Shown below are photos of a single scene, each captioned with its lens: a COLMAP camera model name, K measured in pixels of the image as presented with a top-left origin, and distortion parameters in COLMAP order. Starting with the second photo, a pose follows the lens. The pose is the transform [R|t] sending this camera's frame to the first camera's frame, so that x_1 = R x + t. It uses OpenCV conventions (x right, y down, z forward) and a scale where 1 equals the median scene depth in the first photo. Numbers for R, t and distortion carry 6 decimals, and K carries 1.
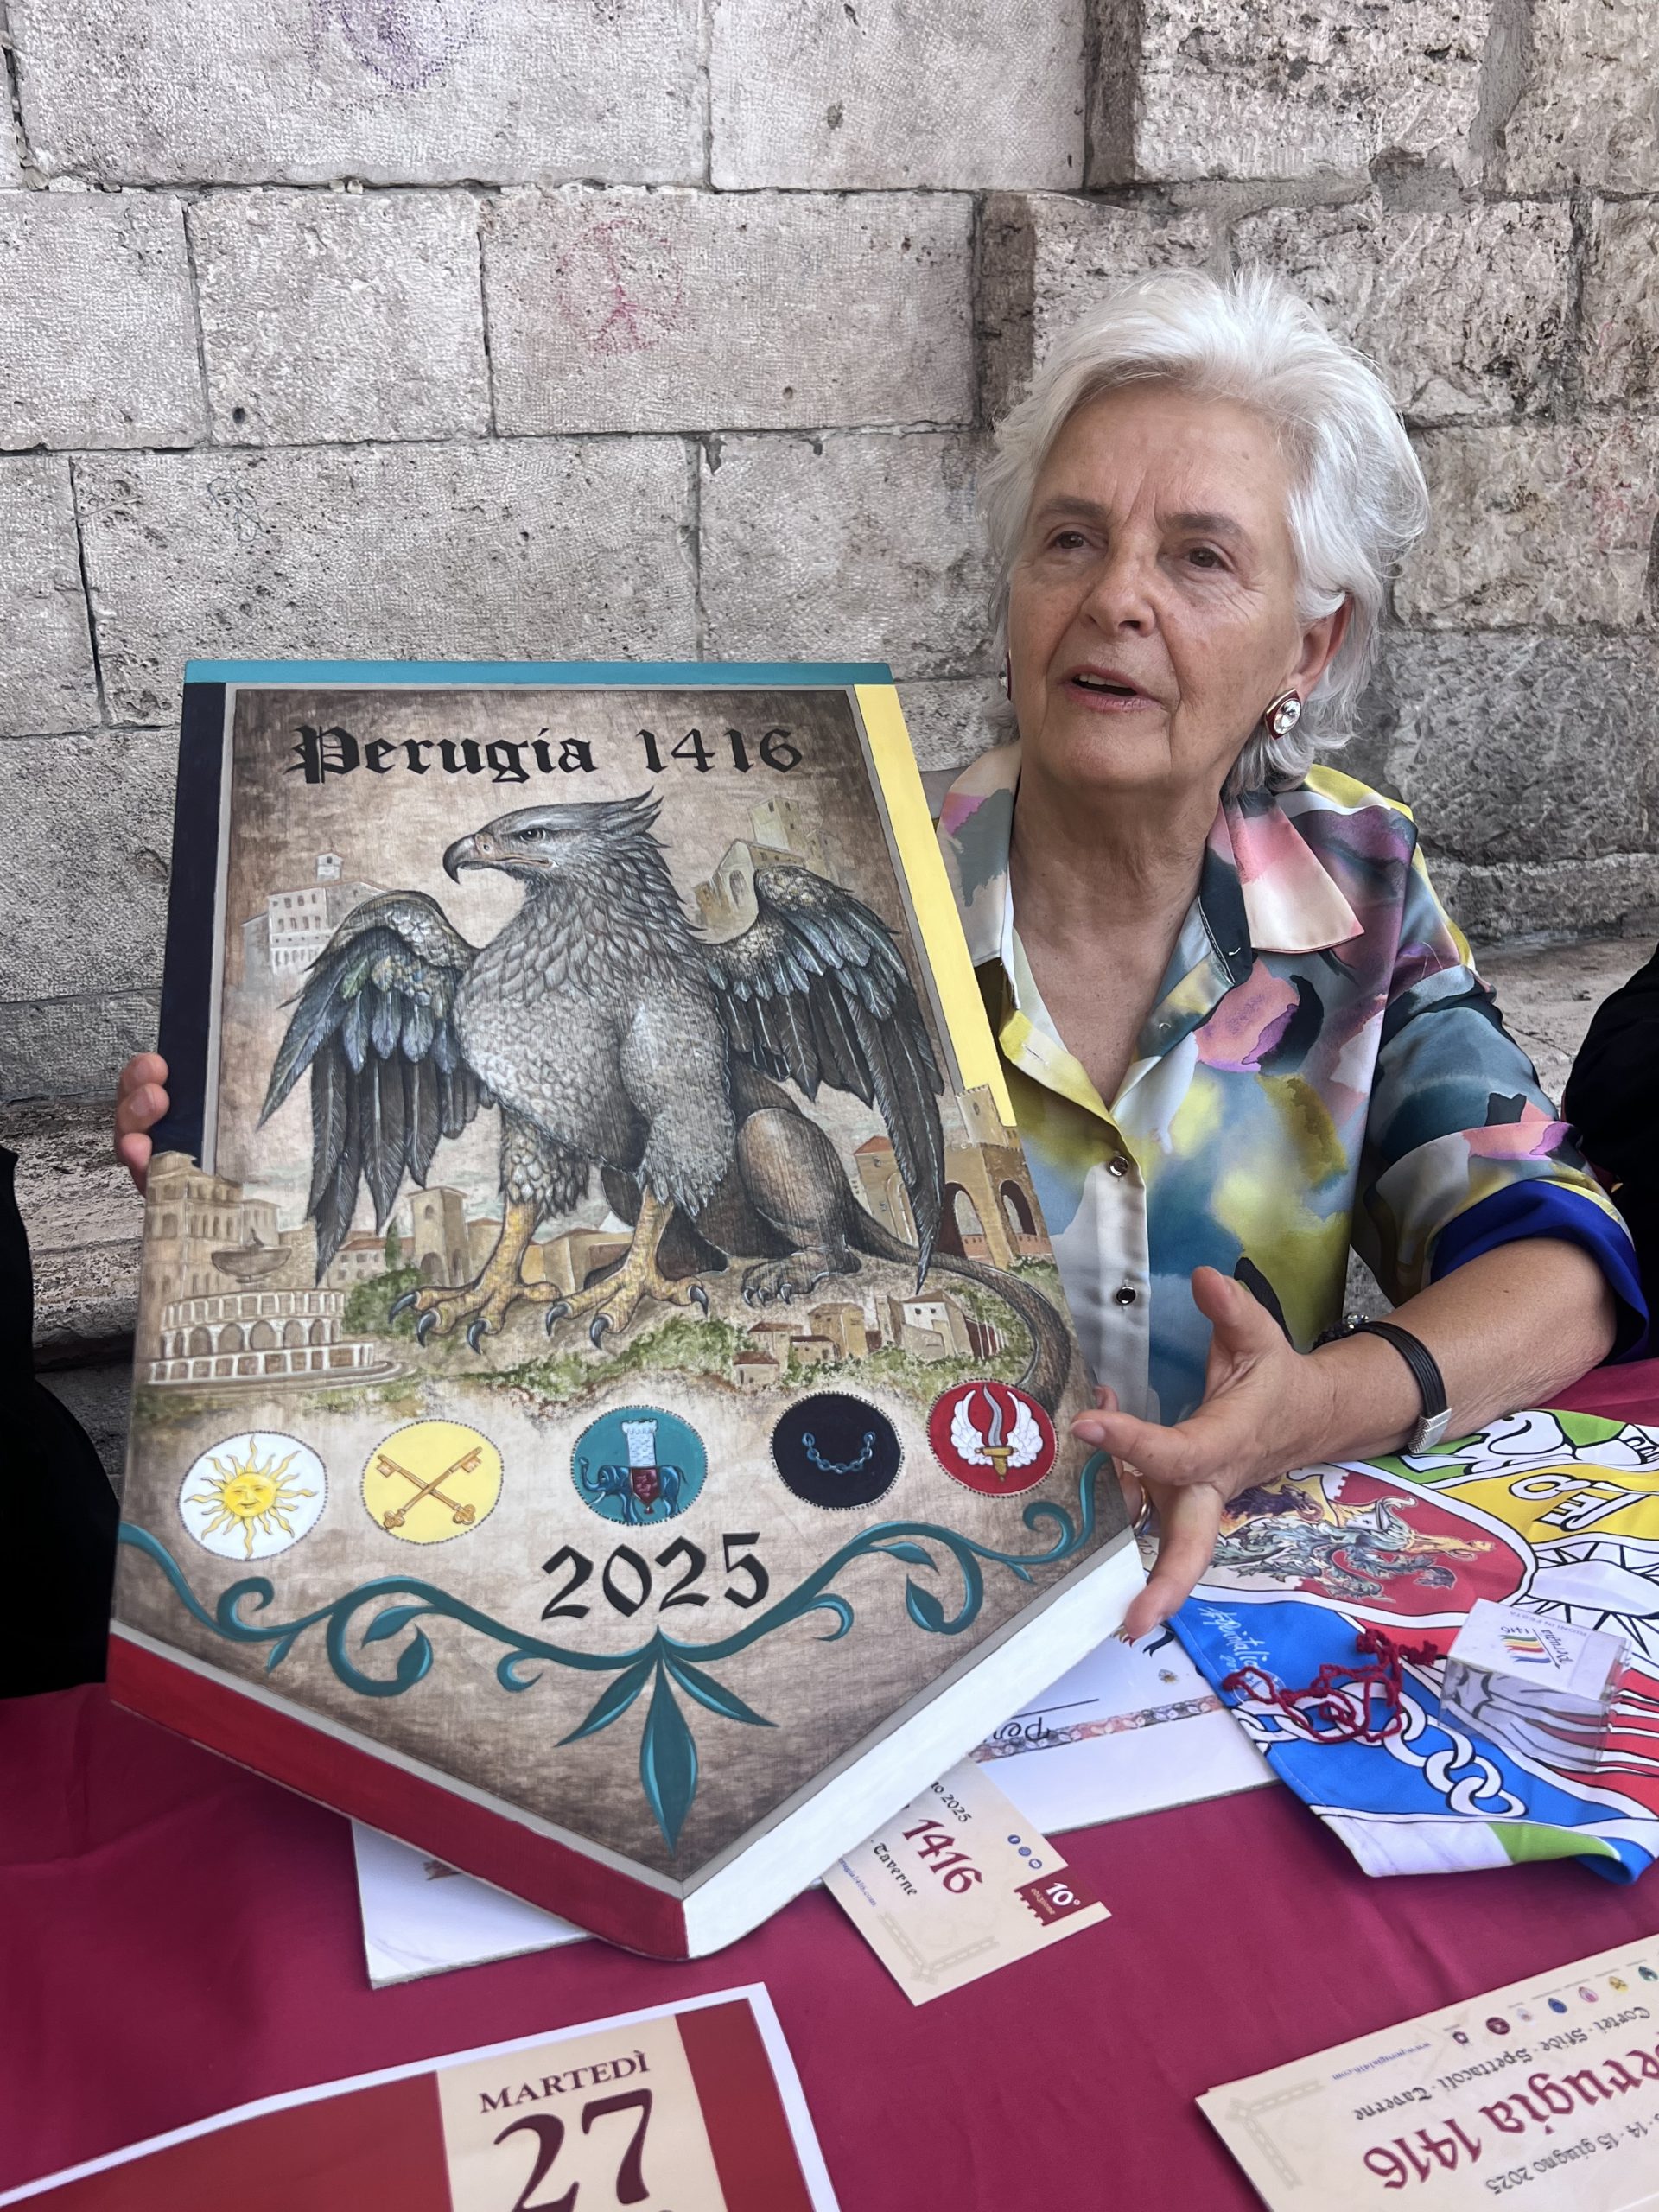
lens RADIAL K [[1855.3, 0, 829.5], [0, 1855.3, 1106.0], [0, 0, 1]] dist [0.007835, -0.016486]
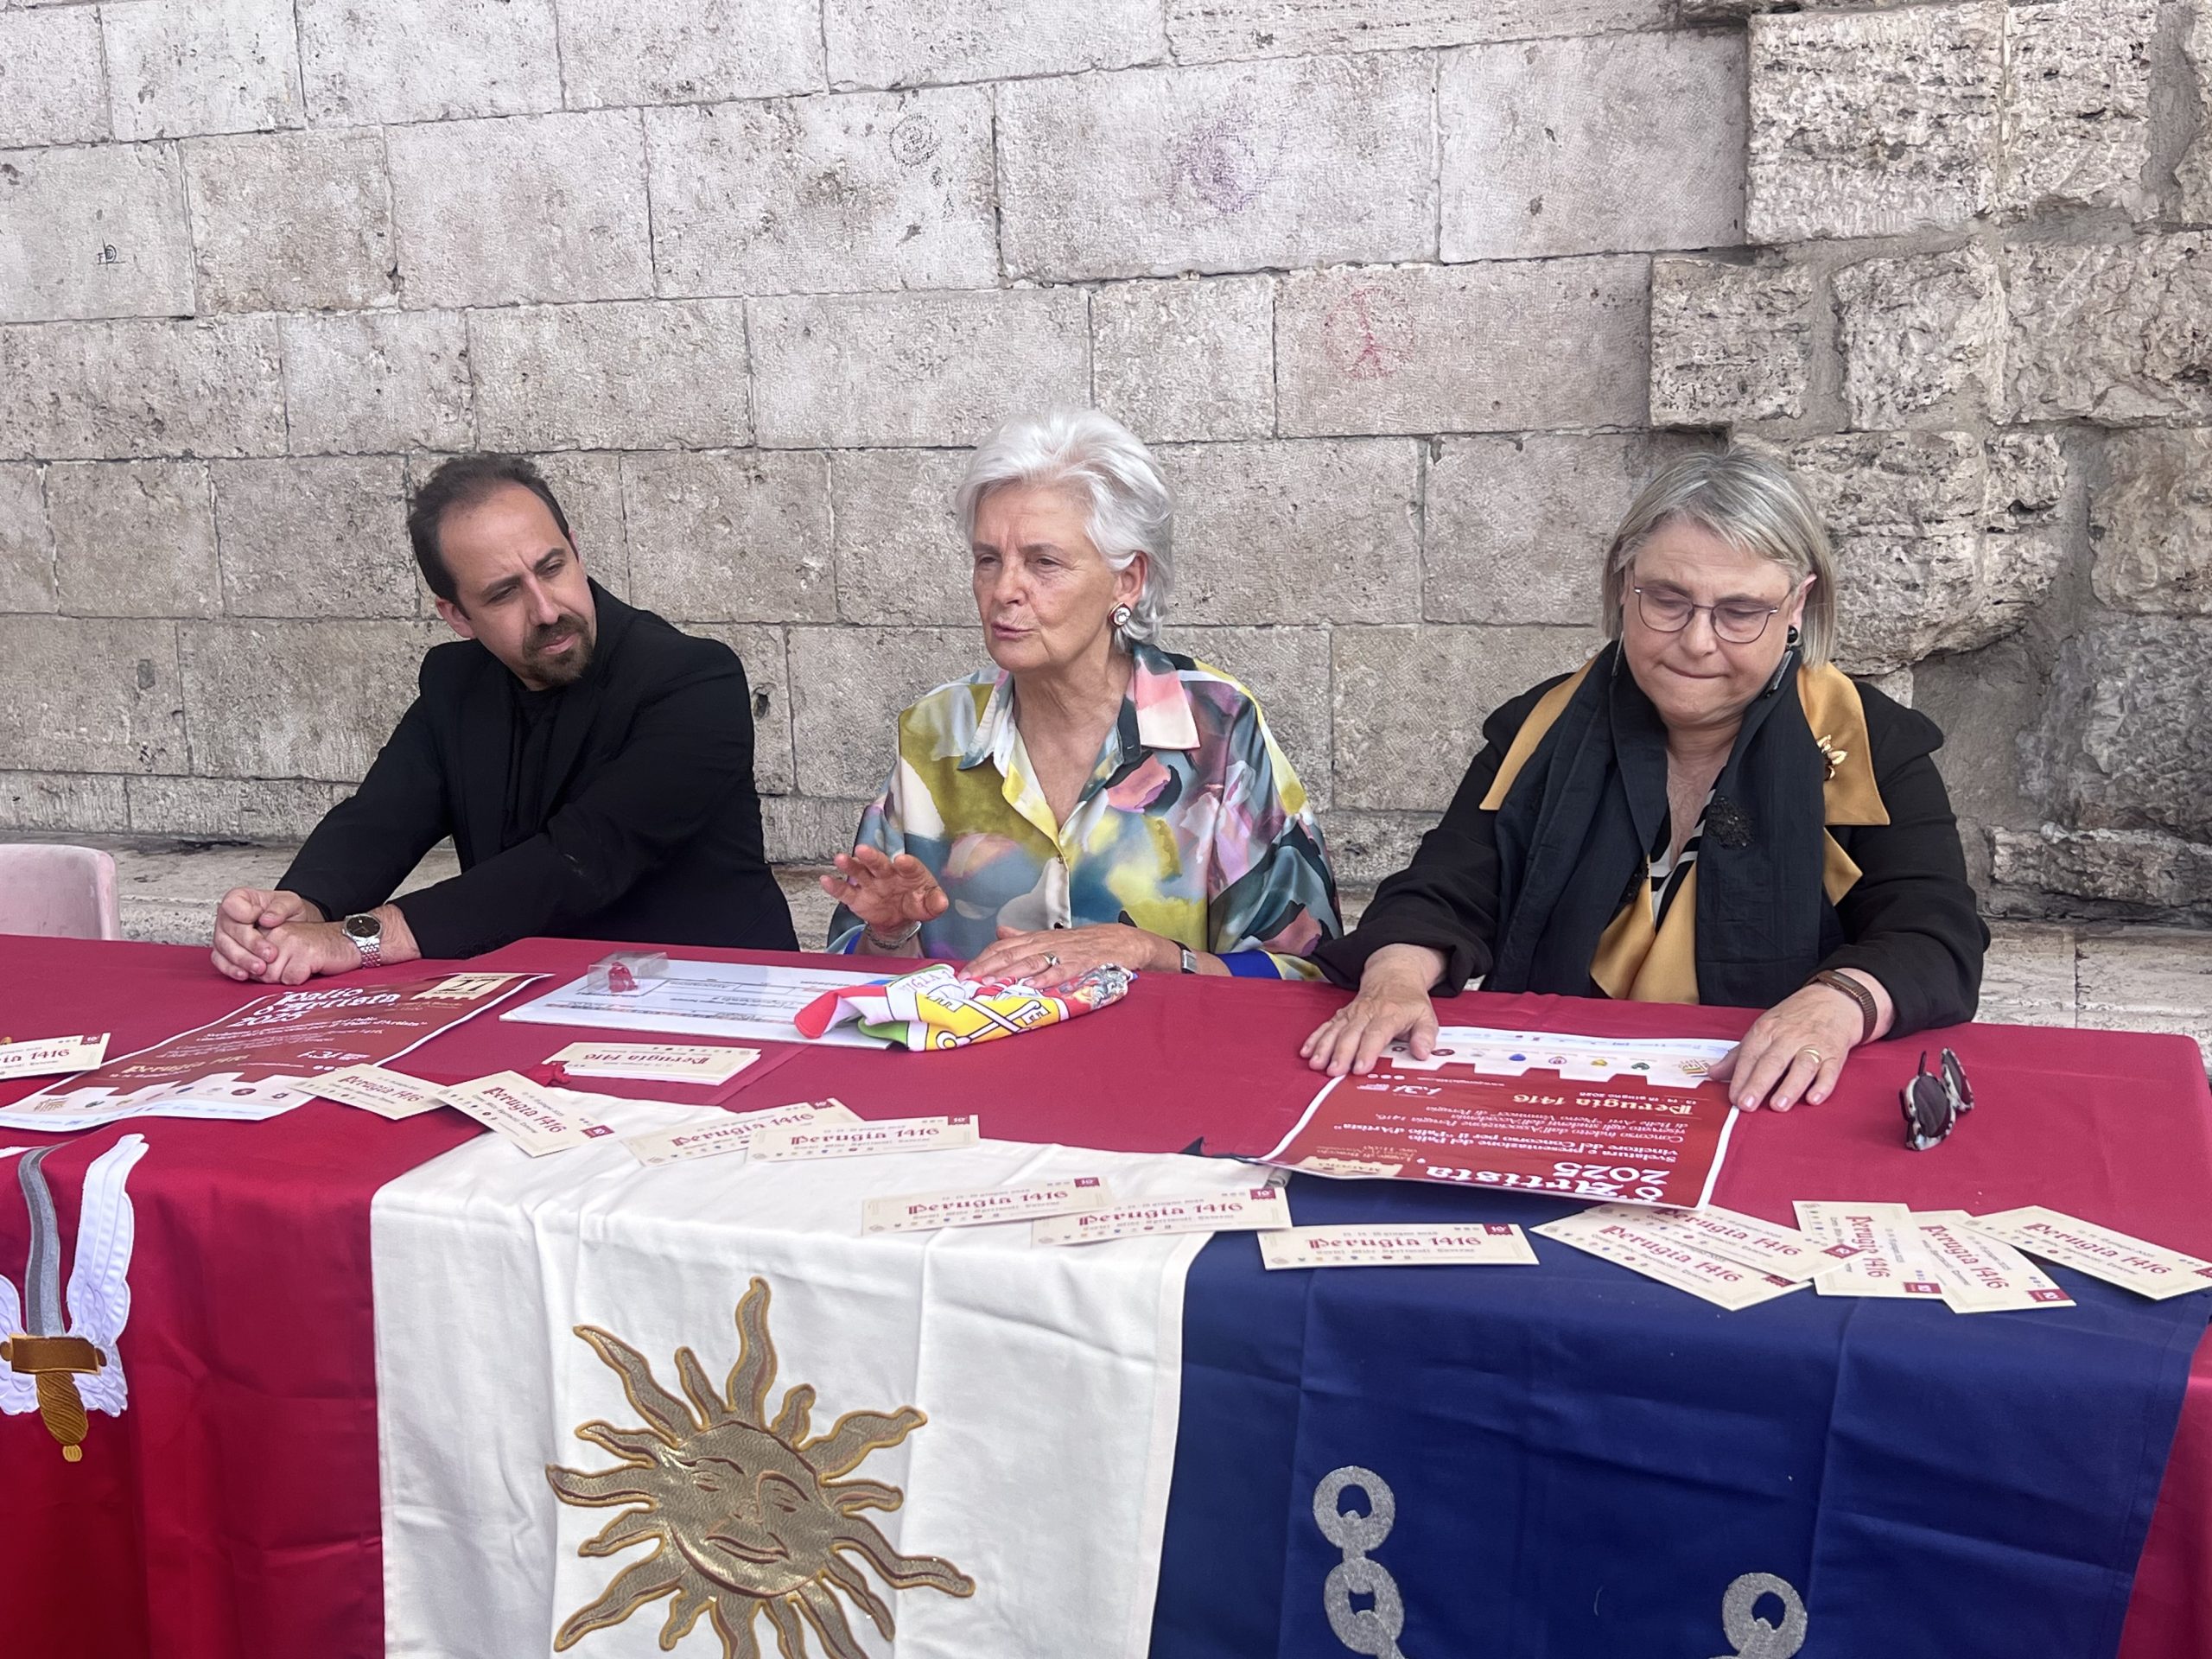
lens RADIAL K [[2104.7, 0, 1106.0], [0, 2104.7, 829.5], [0, 0, 1]] dist [0.078195, -0.190439]
pose [[0.825761, 0.114049, -0.552369, 0.622126], [-0.181041, 0.981117, -0.068072, 0.061327], [0.534175, 0.156212, 0.830816, -0.344668]]
